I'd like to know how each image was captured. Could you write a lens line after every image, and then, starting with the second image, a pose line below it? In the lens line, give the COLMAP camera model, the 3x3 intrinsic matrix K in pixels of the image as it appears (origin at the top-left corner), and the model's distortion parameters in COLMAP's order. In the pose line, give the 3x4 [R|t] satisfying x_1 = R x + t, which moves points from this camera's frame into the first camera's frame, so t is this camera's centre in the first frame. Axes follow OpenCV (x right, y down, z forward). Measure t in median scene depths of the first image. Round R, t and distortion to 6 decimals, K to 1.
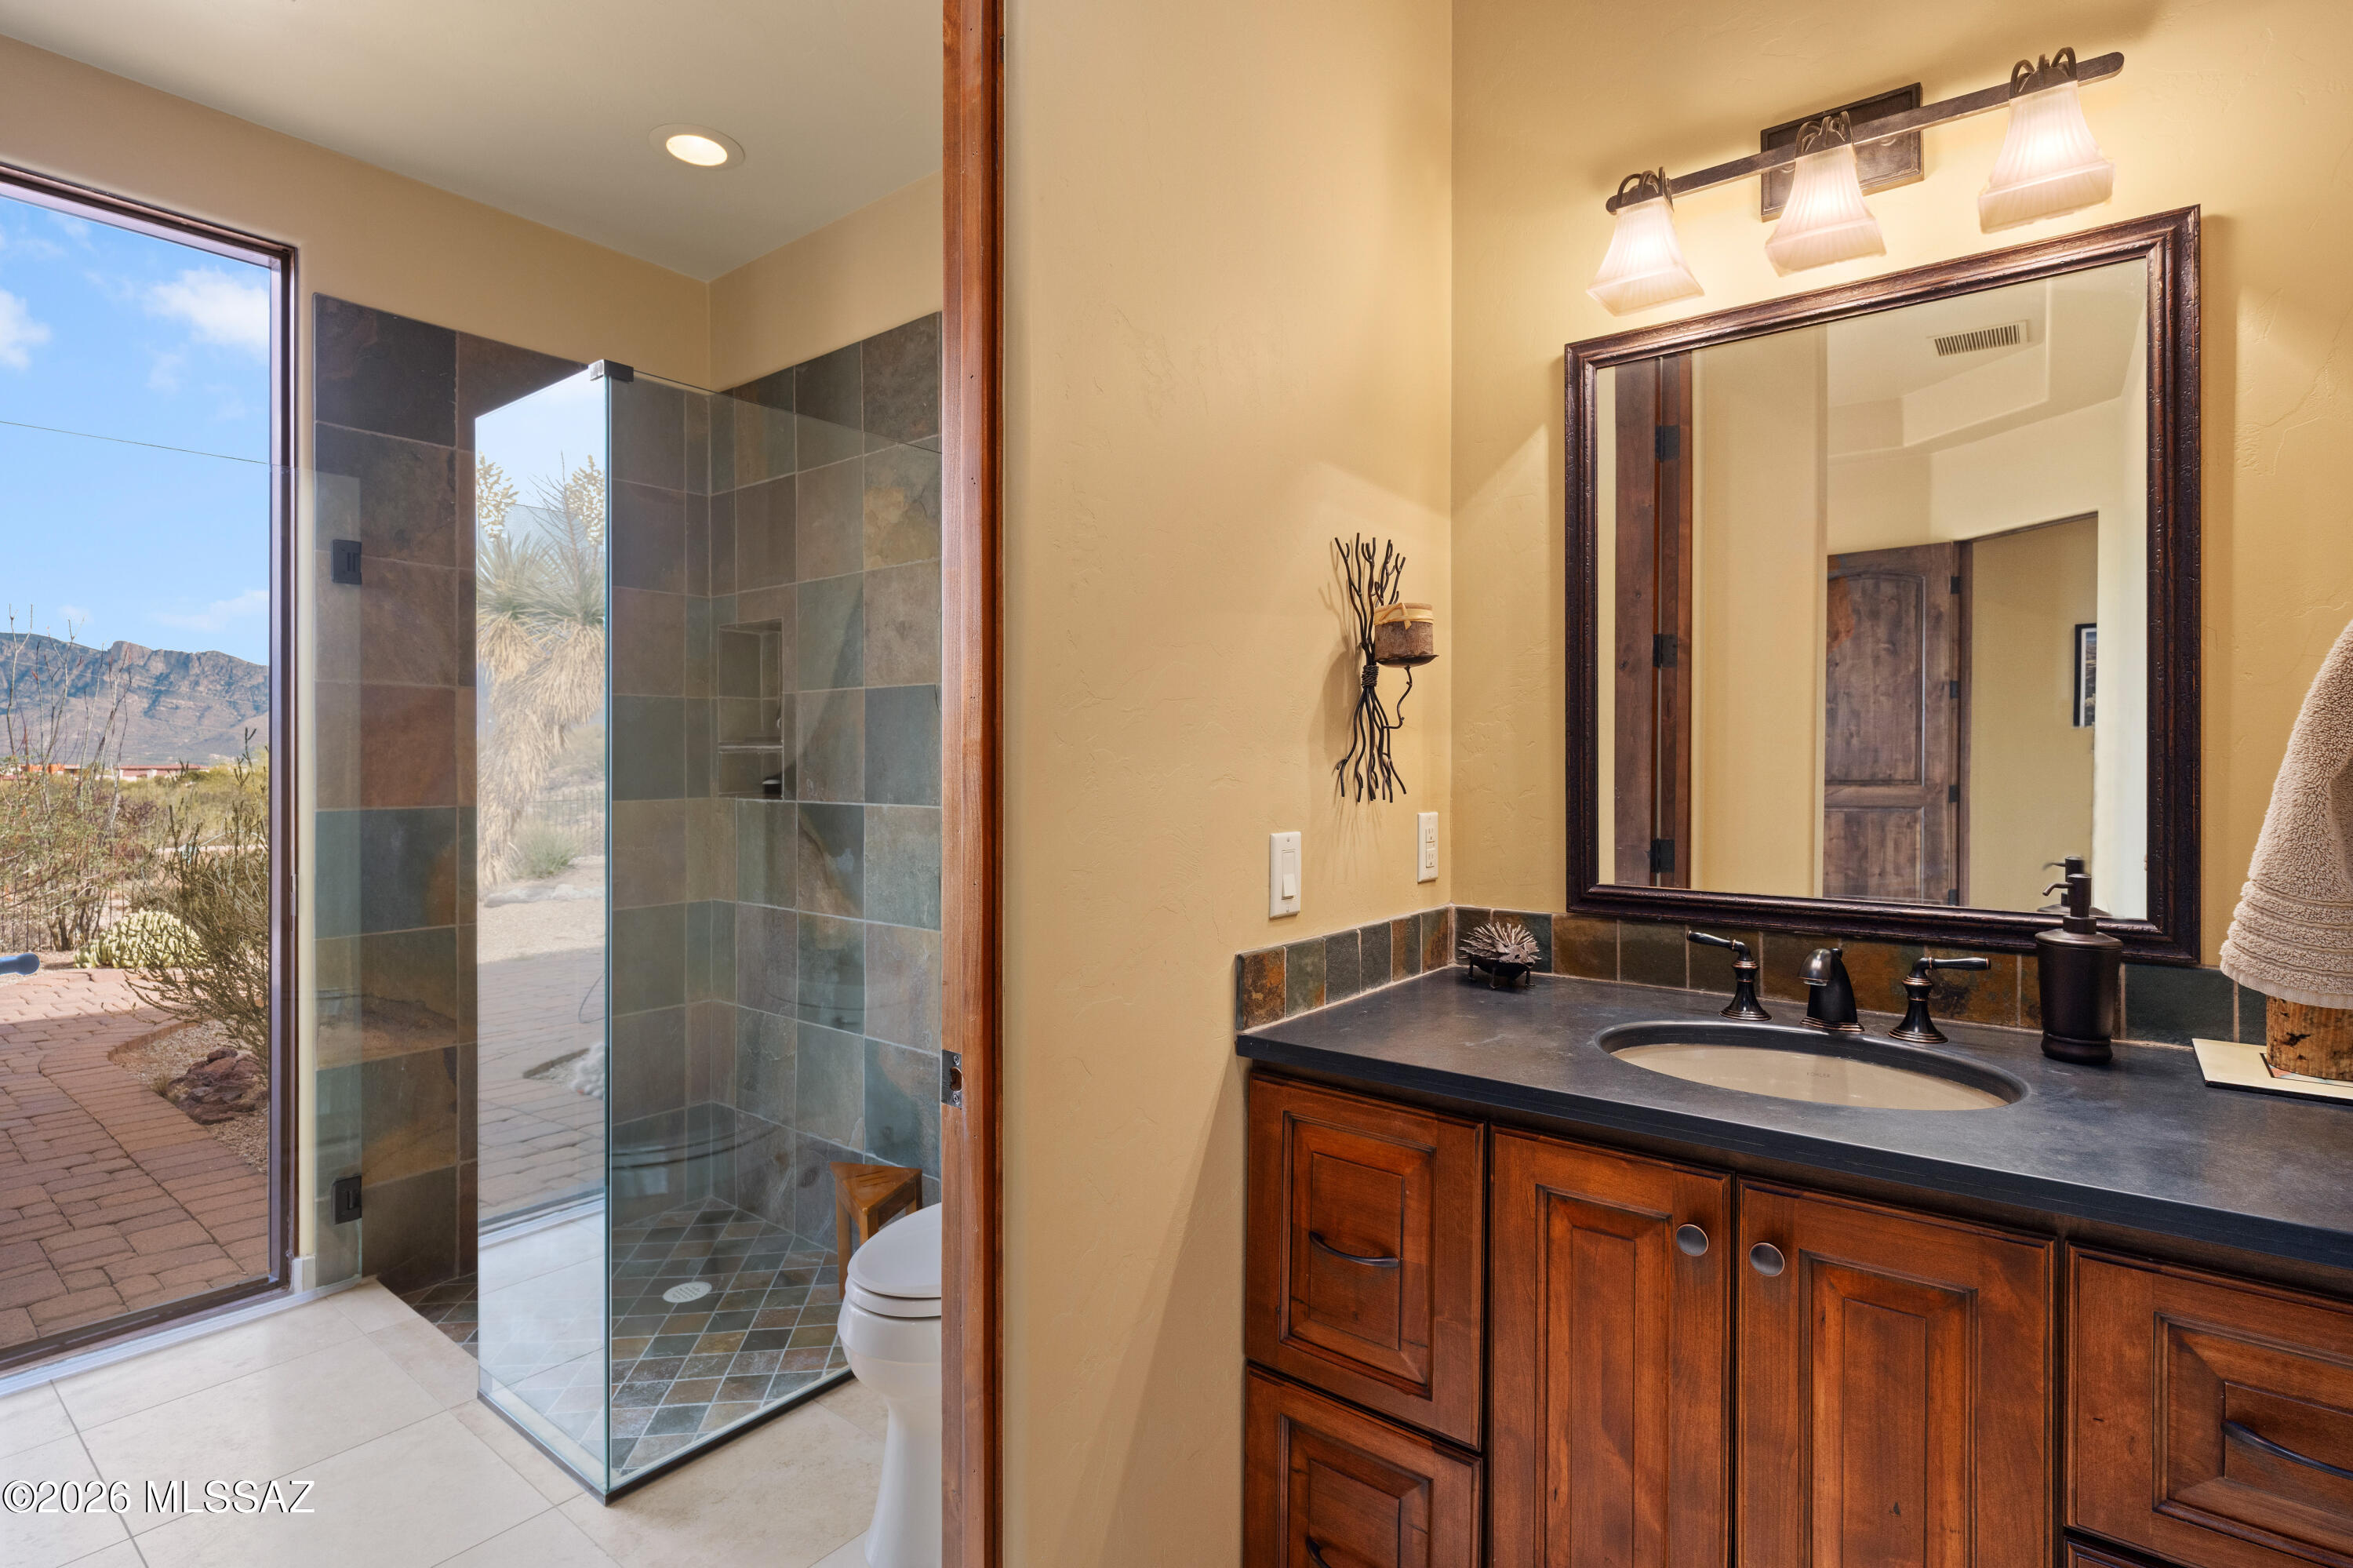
lens RADIAL K [[1123.4, 0, 1187.0], [0, 1123.4, 745.7], [0, 0, 1]] dist [0.000420, -0.000081]
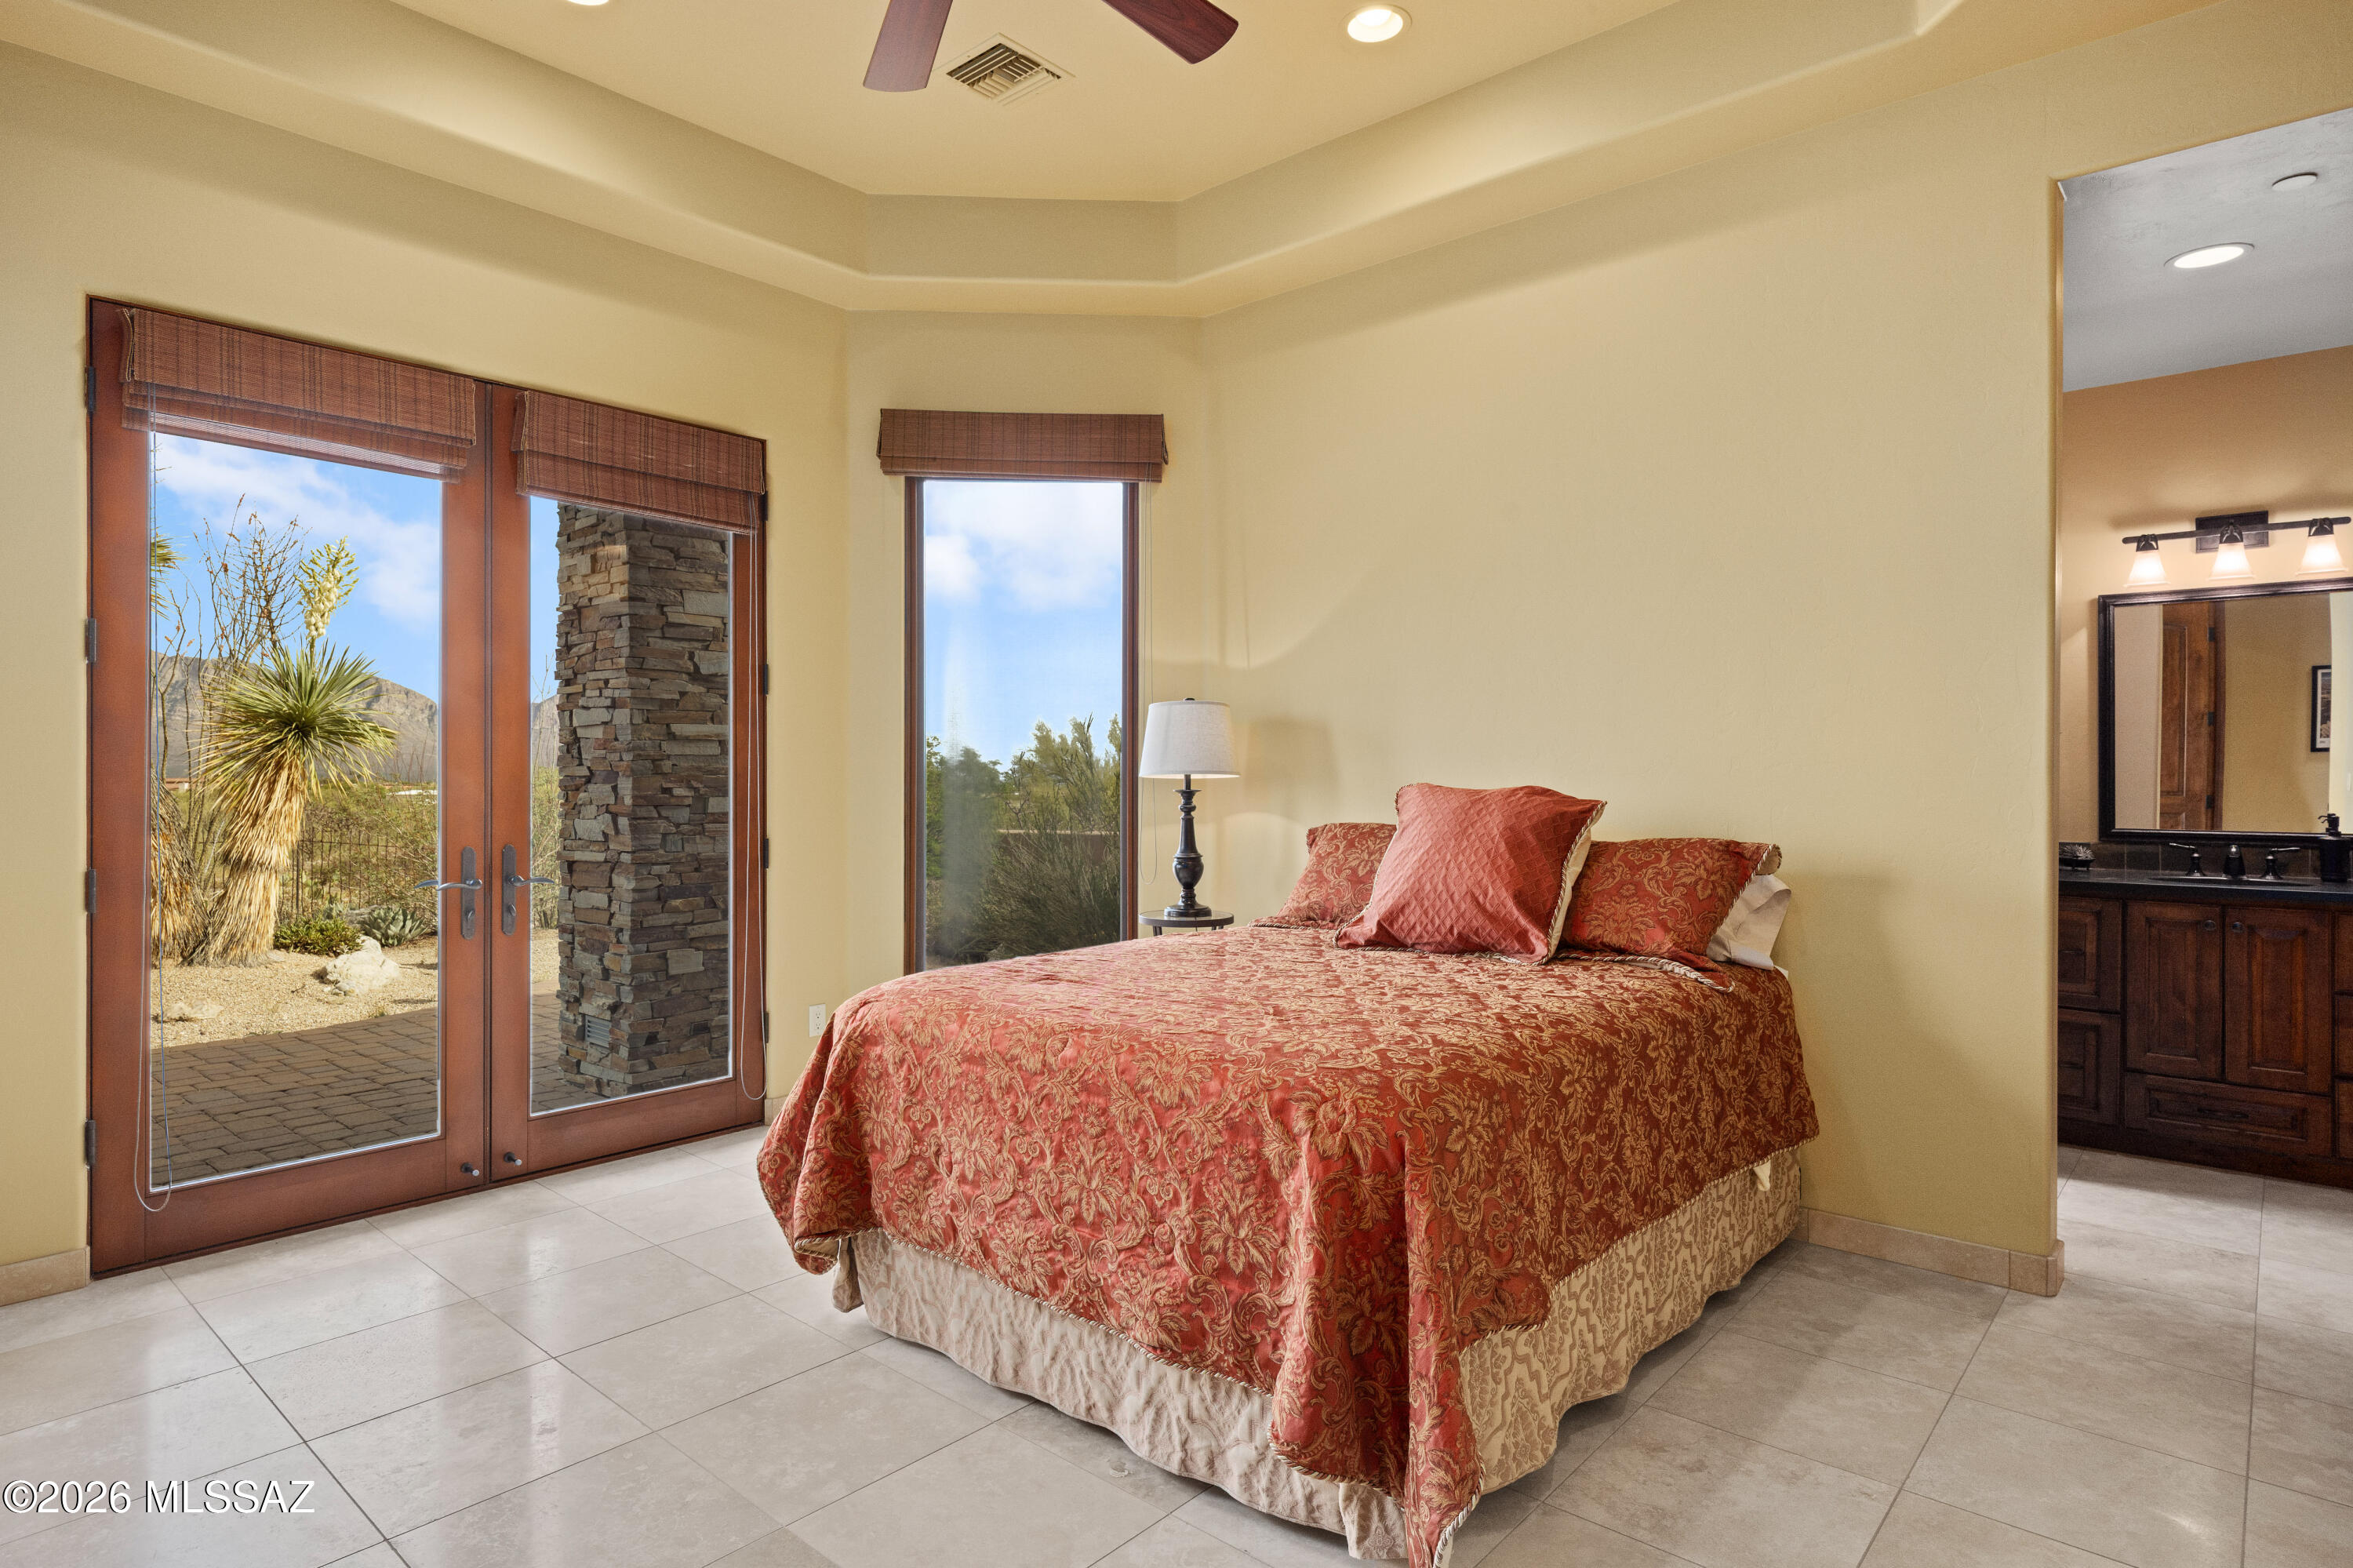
lens RADIAL K [[1259.0, 0, 1178.4], [0, 1259.0, 771.5], [0, 0, 1]] dist [-0.006916, 0.001282]
pose [[0.998145, -0.010596, -0.059946, -1.707788], [0.010682, 0.999942, 0.001104, -0.021427], [0.059931, -0.001743, 0.998201, -2.063566]]
